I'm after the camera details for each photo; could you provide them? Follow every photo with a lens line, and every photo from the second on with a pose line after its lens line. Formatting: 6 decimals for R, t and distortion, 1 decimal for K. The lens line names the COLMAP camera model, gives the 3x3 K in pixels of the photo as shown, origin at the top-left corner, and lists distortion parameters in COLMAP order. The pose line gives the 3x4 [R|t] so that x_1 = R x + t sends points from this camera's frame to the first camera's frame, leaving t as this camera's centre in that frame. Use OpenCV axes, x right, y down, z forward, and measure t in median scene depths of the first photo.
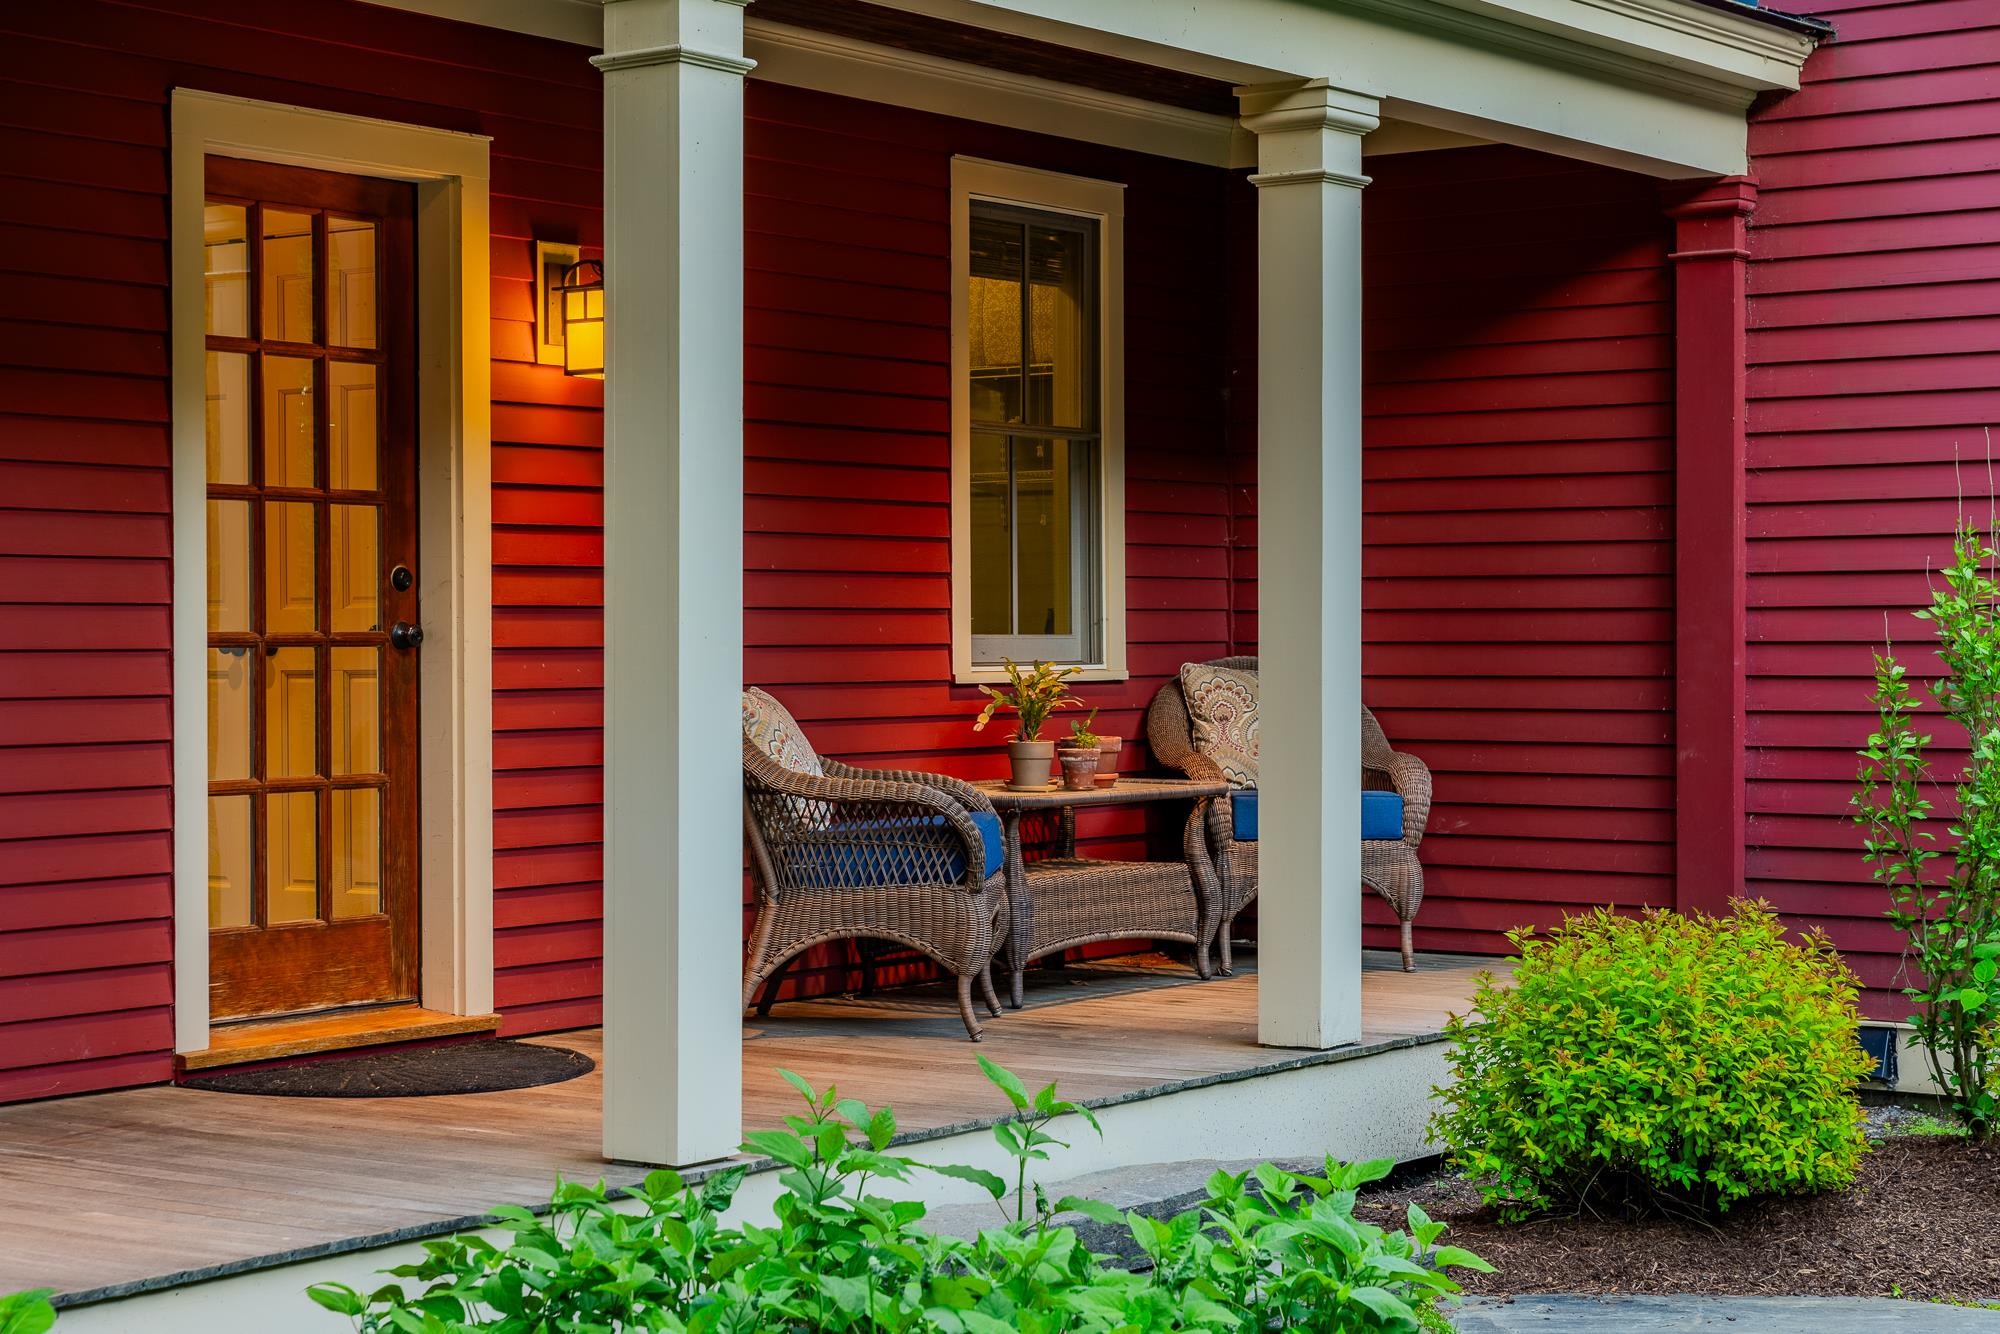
lens RADIAL K [[3683.9, 0, 998.3], [0, 3683.9, 665.4], [0, 0, 1]] dist [-0.013219, 0.000000]
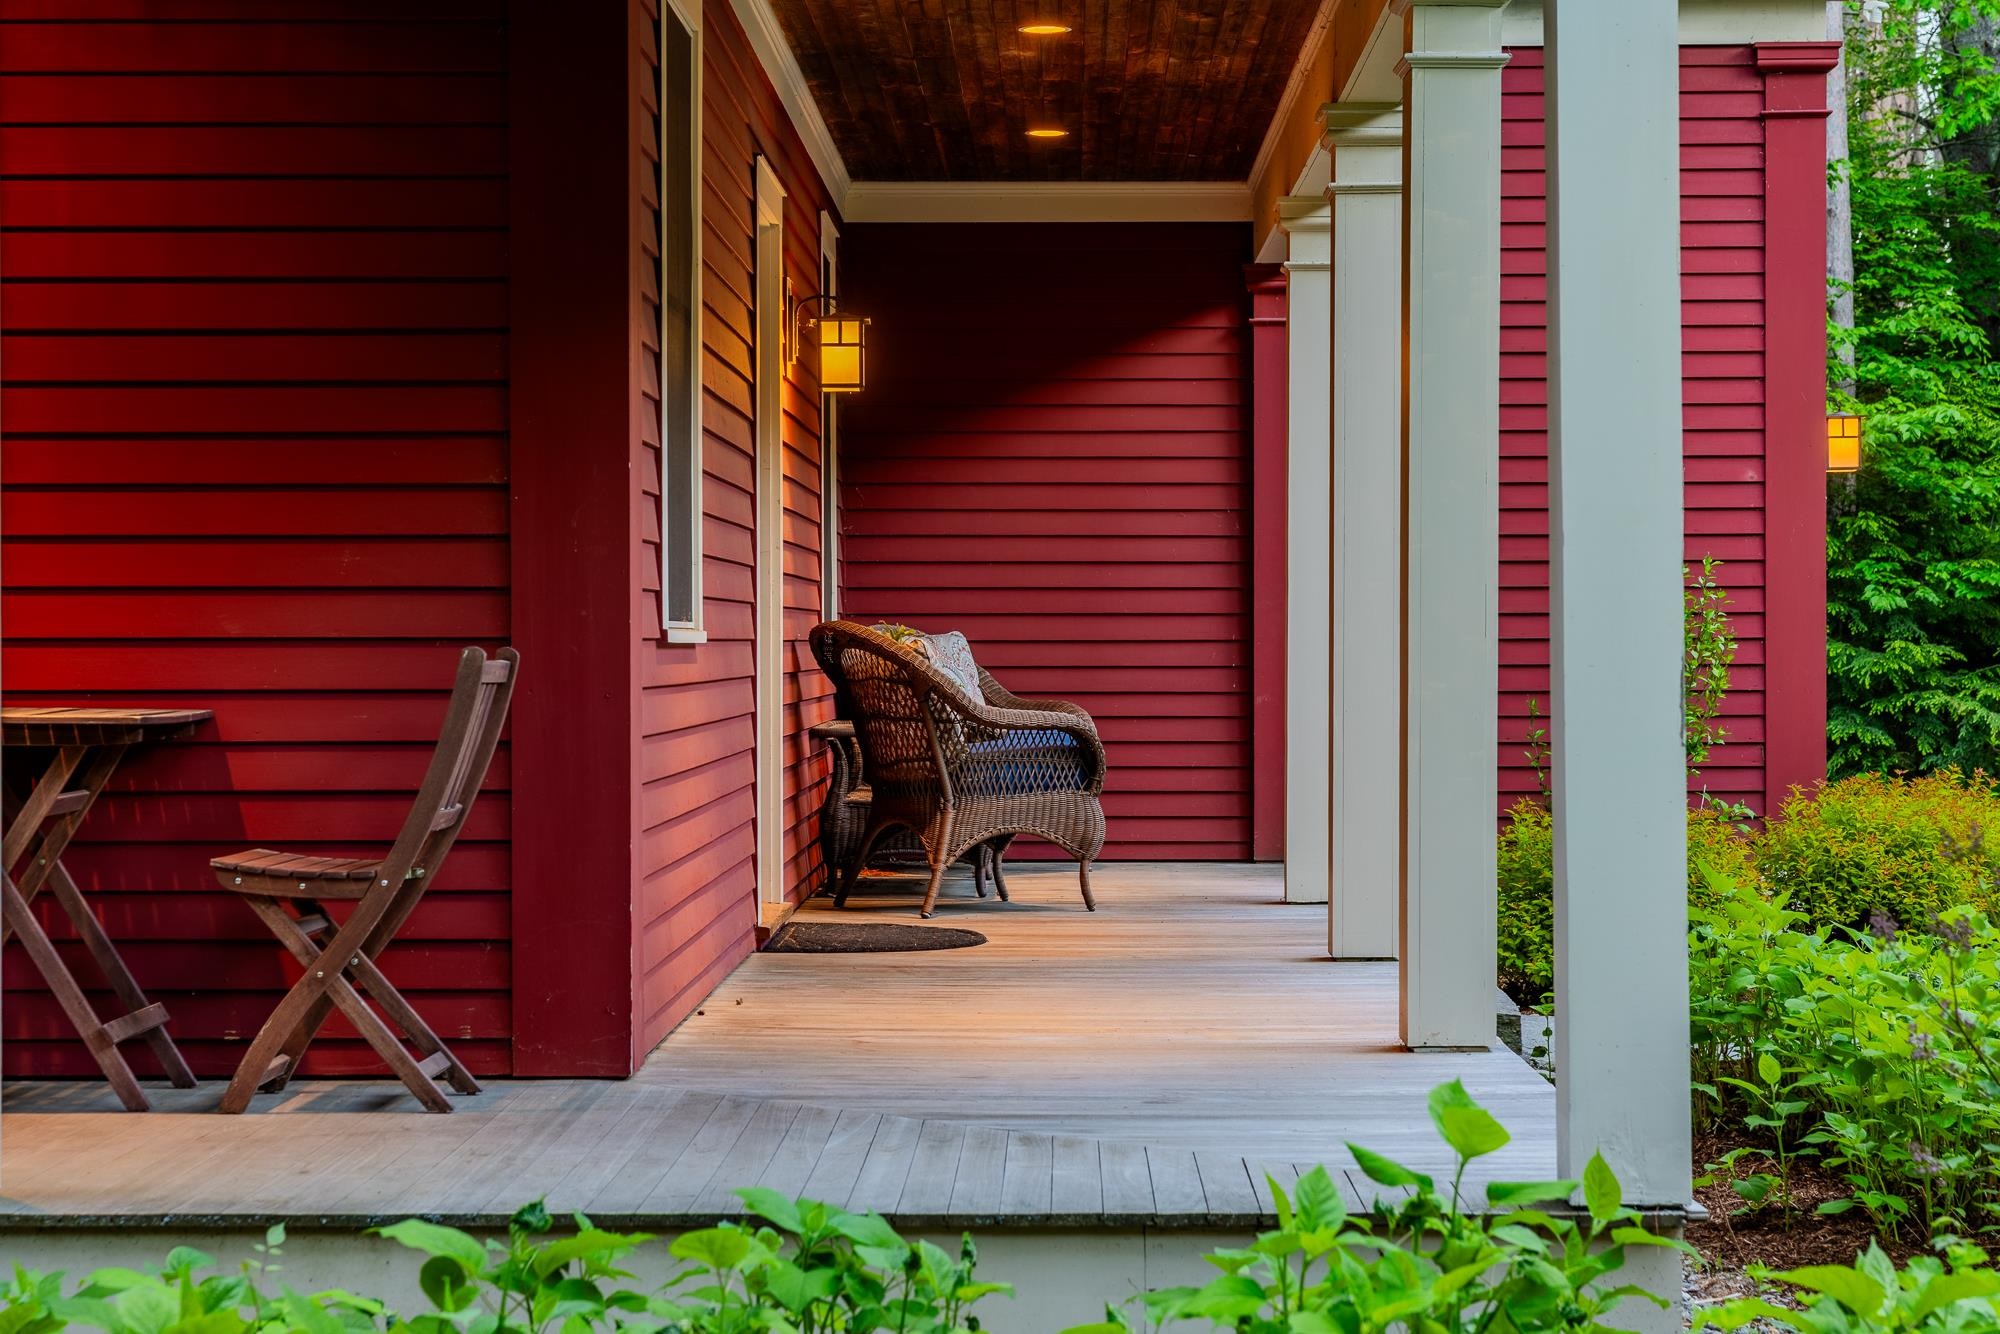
lens RADIAL K [[4073.8, 0, 1002.4], [0, 4073.8, 666.2], [0, 0, 1]] dist [-0.008180, 0.000000]
pose [[0.817150, 0.002018, 0.576421, -0.858227], [-0.000850, 0.999997, -0.002296, 0.018531], [-0.576424, 0.001386, 0.817150, -0.160745]]
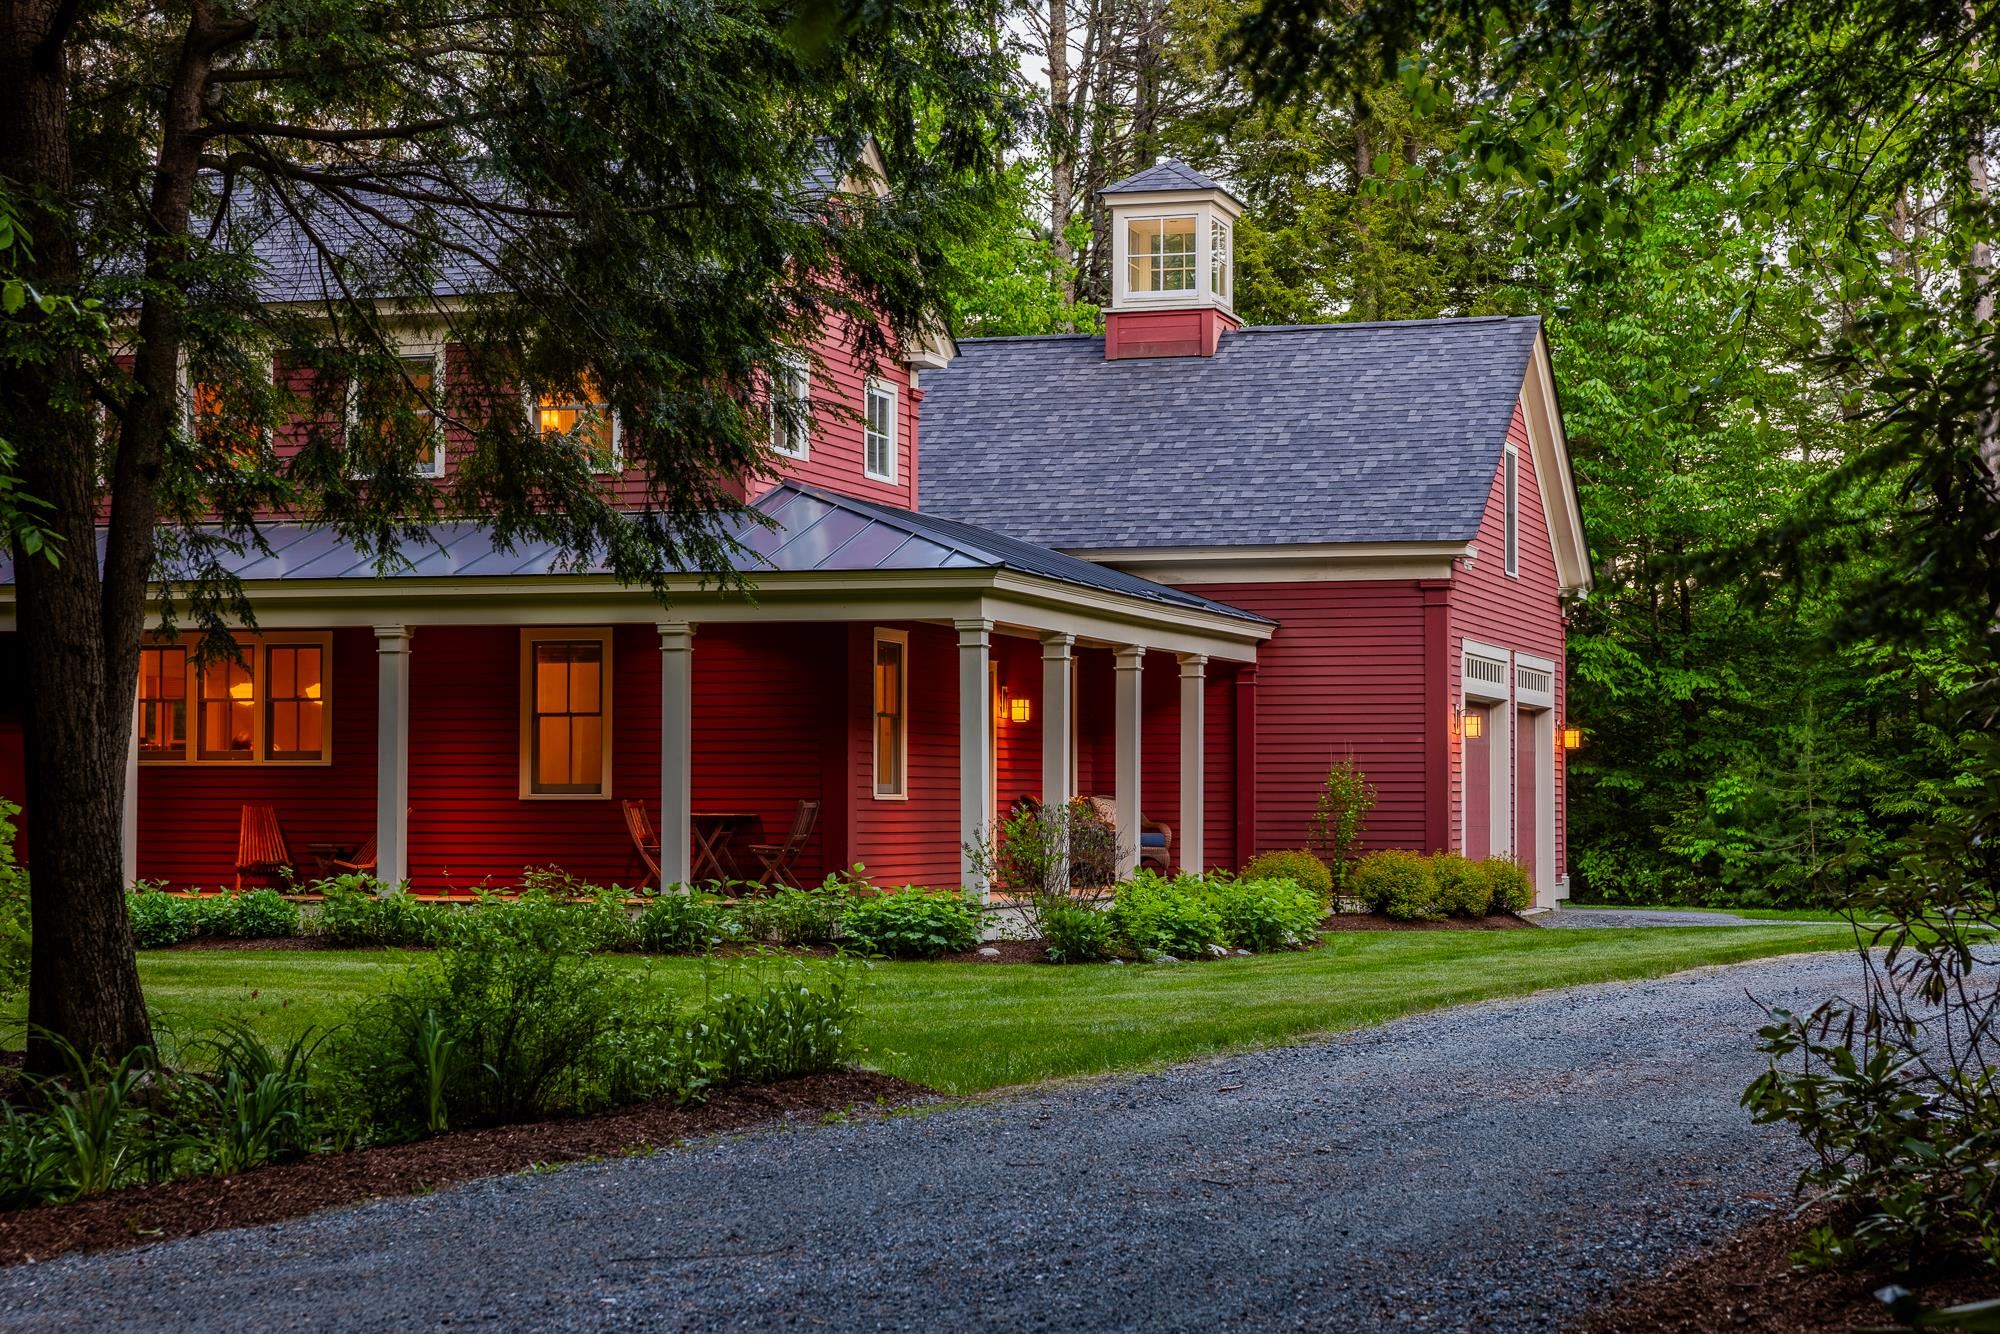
lens RADIAL K [[3683.9, 0, 999.2], [0, 3683.9, 667.0], [0, 0, 1]] dist [-0.013219, 0.000000]
pose [[0.946739, 0.020244, 0.321364, -1.400975], [-0.005546, 0.998899, -0.046586, 0.048014], [-0.321954, 0.042323, 0.945809, -2.736062]]
